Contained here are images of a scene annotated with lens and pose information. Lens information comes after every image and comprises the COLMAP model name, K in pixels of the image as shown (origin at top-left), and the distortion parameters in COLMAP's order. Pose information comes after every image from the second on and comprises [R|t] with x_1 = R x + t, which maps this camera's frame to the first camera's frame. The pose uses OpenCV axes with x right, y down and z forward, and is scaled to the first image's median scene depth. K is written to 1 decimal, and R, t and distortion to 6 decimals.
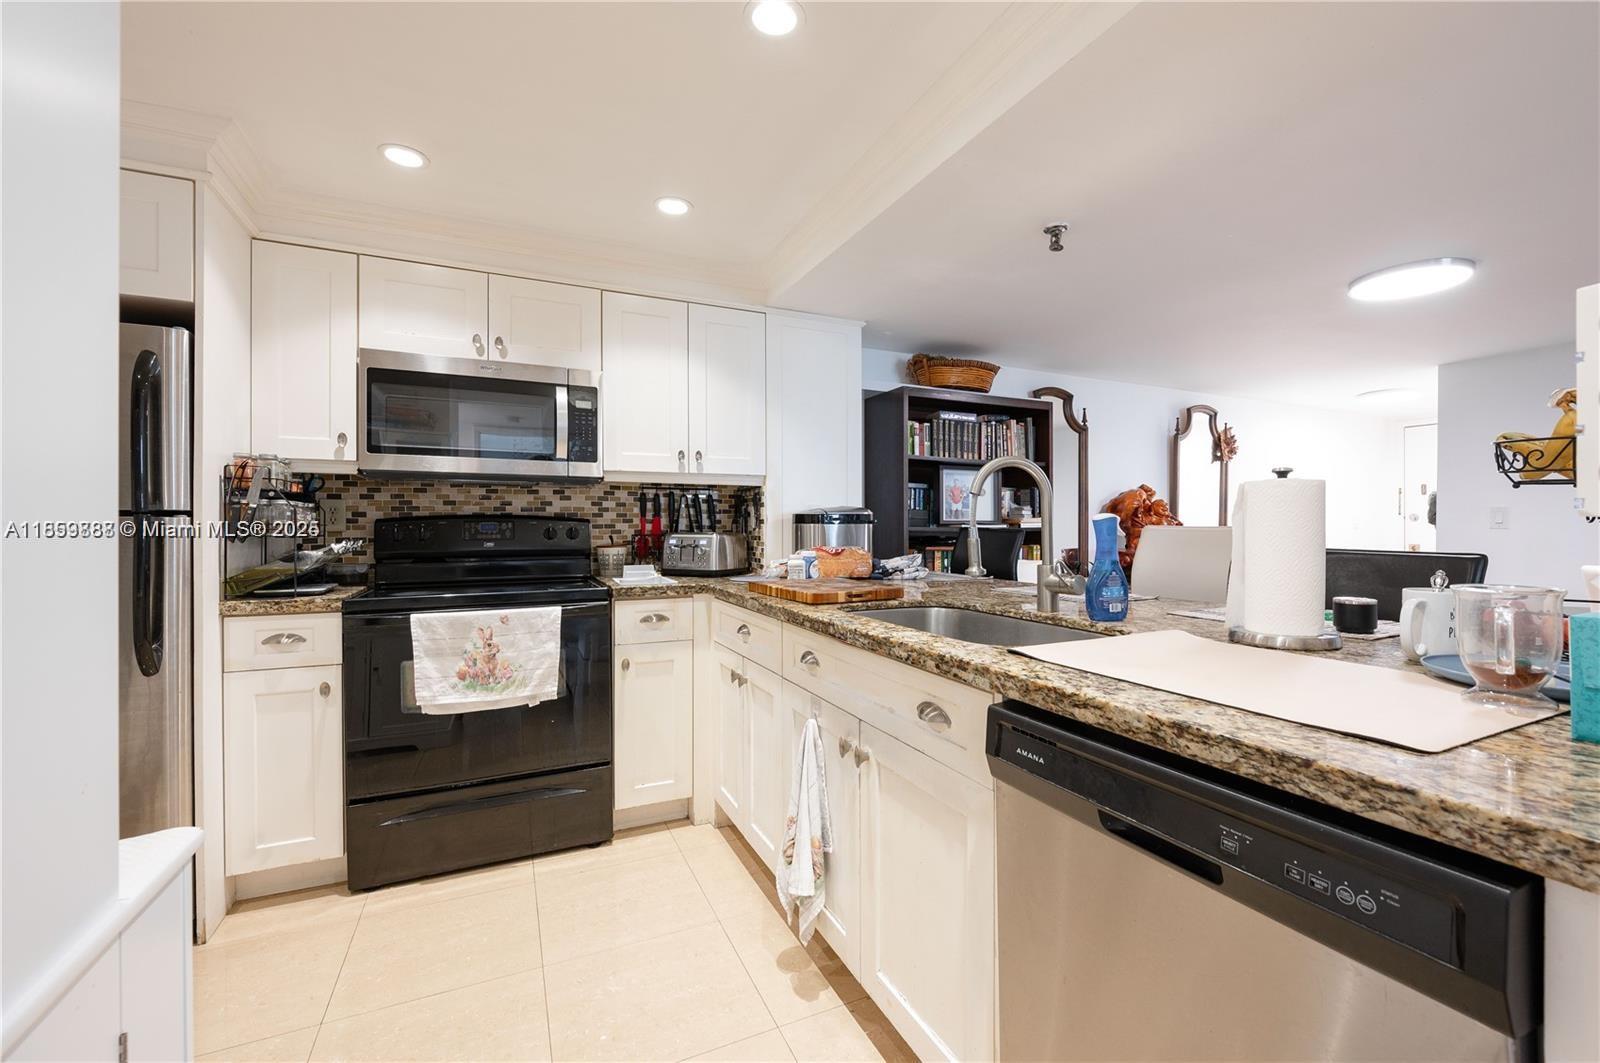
lens RADIAL K [[662.1, 0, 859.6], [0, 662.1, 532.3], [0, 0, 1]] dist [0.002481, 0.000188]
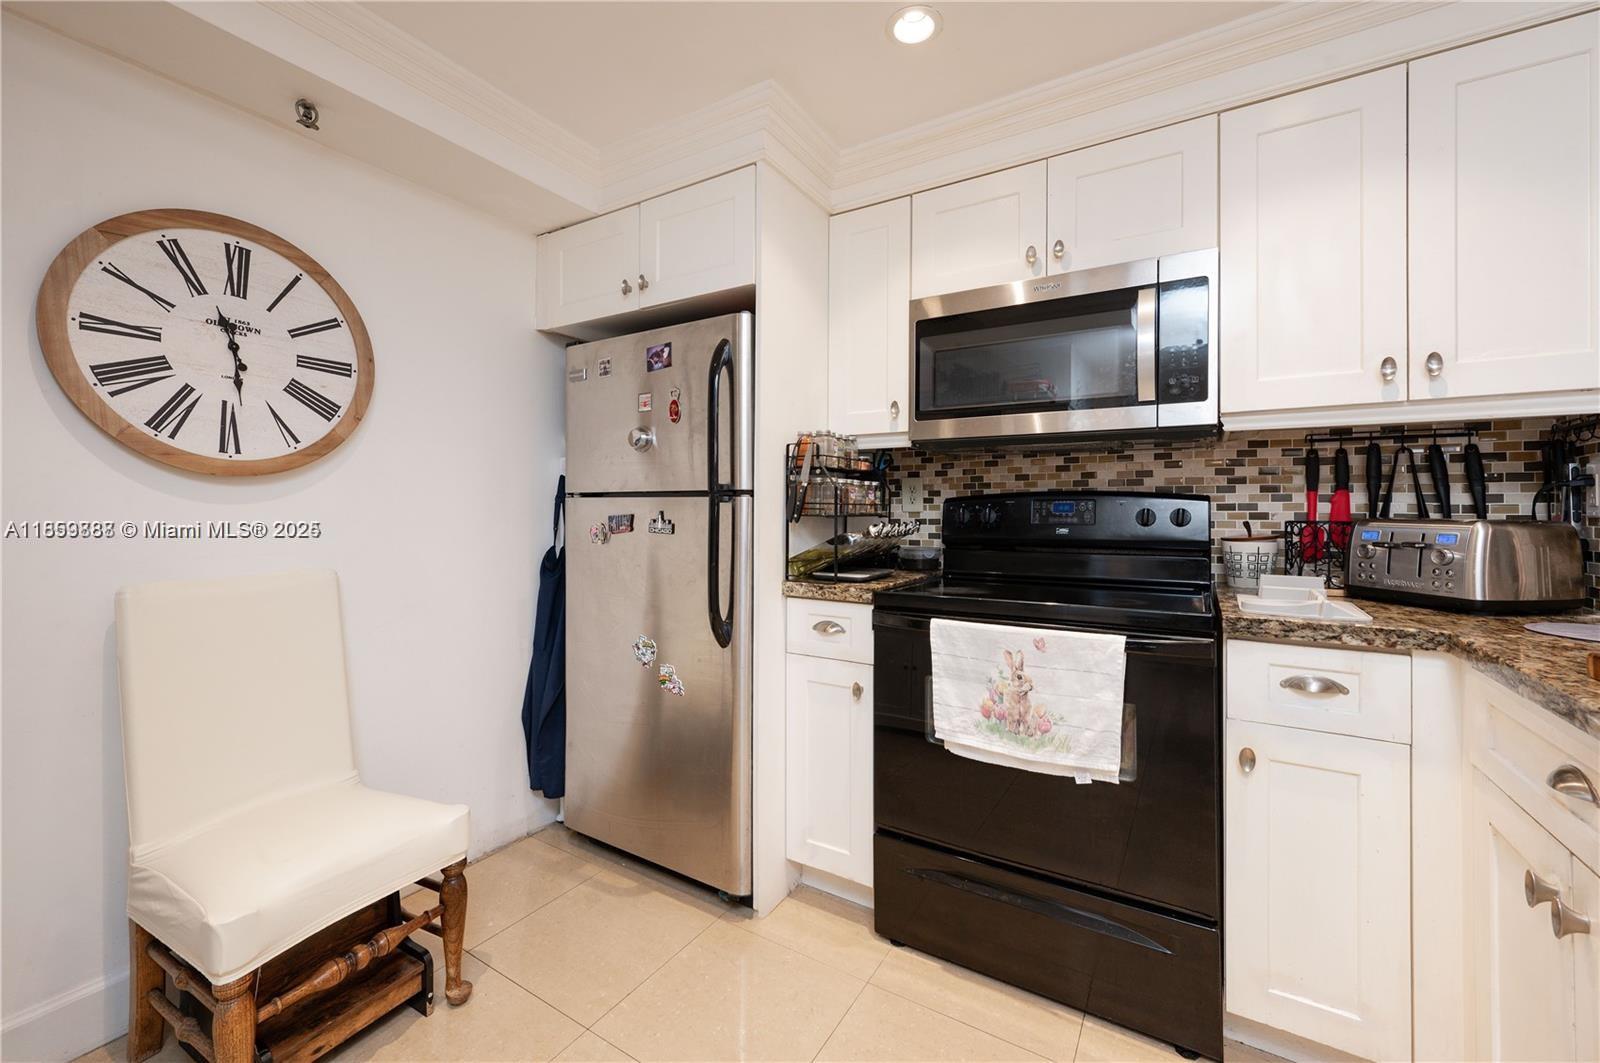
lens RADIAL K [[679.5, 0, 787.9], [0, 679.5, 507.3], [0, 0, 1]] dist [-0.002327, 0.000019]
pose [[0.513005, 0.001260, -0.858384, -0.058537], [-0.010840, 0.999929, -0.005010, -0.001055], [0.858317, 0.011875, 0.512982, 0.337979]]
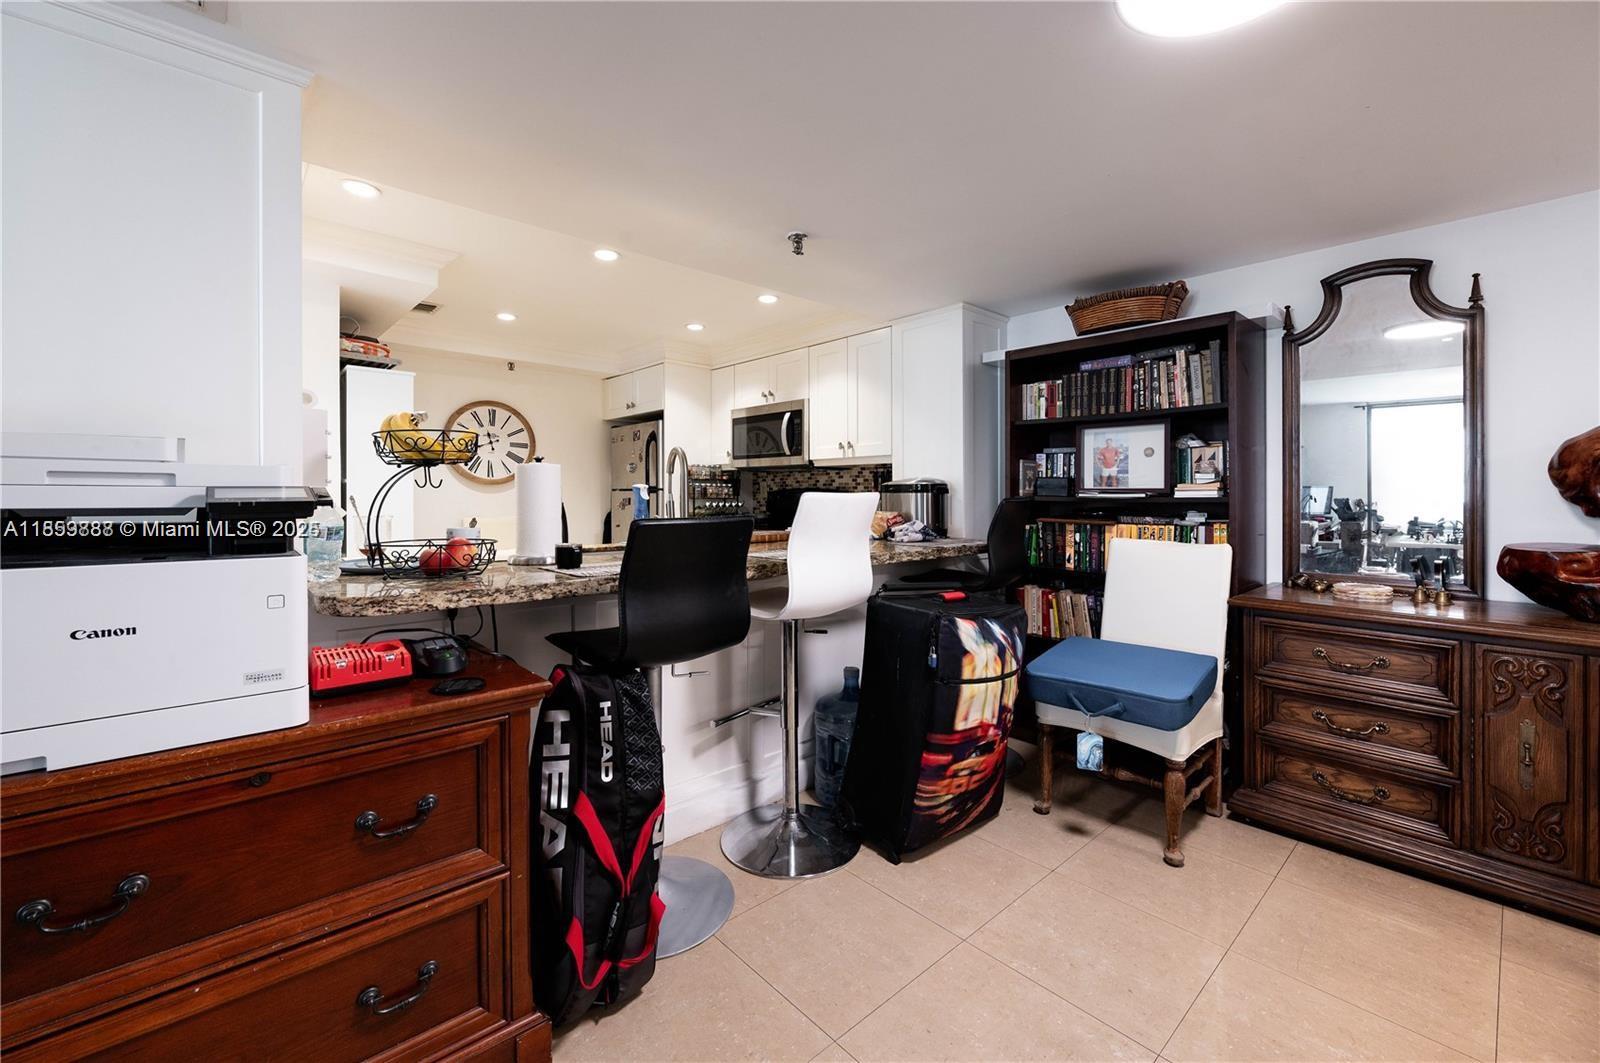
lens RADIAL K [[638.7, 0, 797.4], [0, 638.7, 496.1], [0, 0, 1]] dist [0.001062, 0.000109]
pose [[0.288883, 0.001120, -0.957364, 1.020209], [-0.013777, 0.999901, -0.002987, -0.001416], [0.957265, 0.014052, 0.288870, 0.511473]]
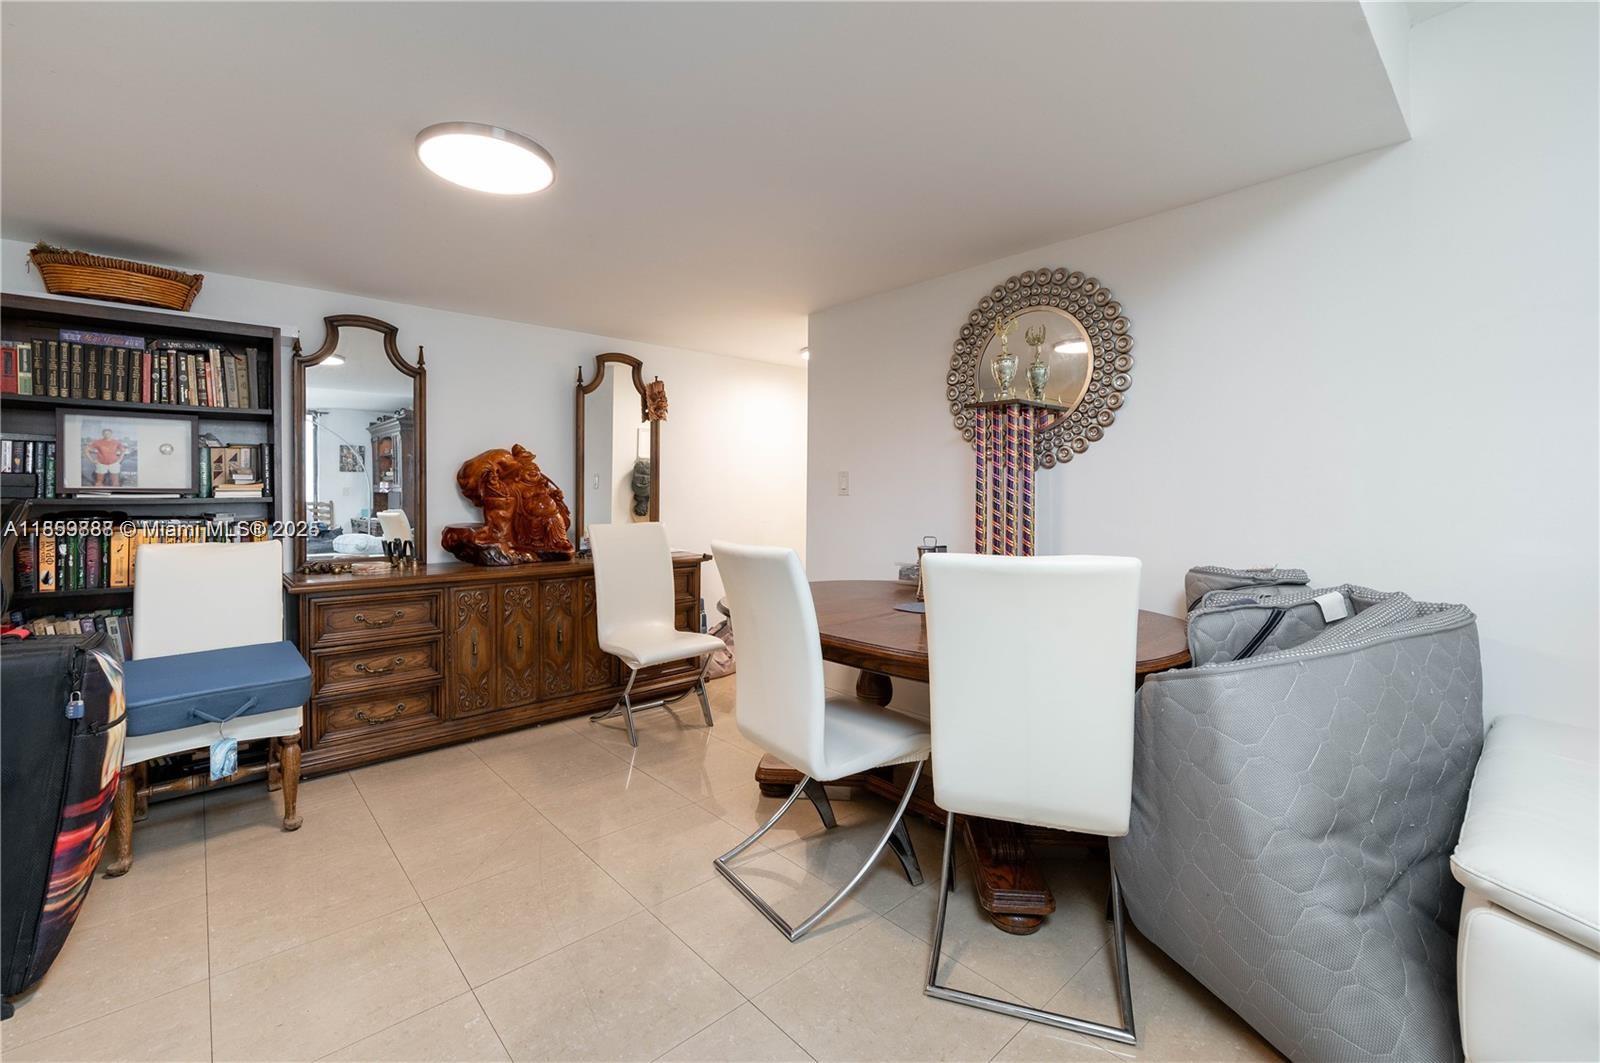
lens RADIAL K [[679.5, 0, 787.9], [0, 679.5, 507.3], [0, 0, 1]] dist [-0.002327, 0.000019]
pose [[0.967367, -0.008447, 0.253239, 0.842524], [0.006412, 0.999940, 0.008862, 0.000183], [-0.253299, -0.006949, 0.967363, 0.161333]]
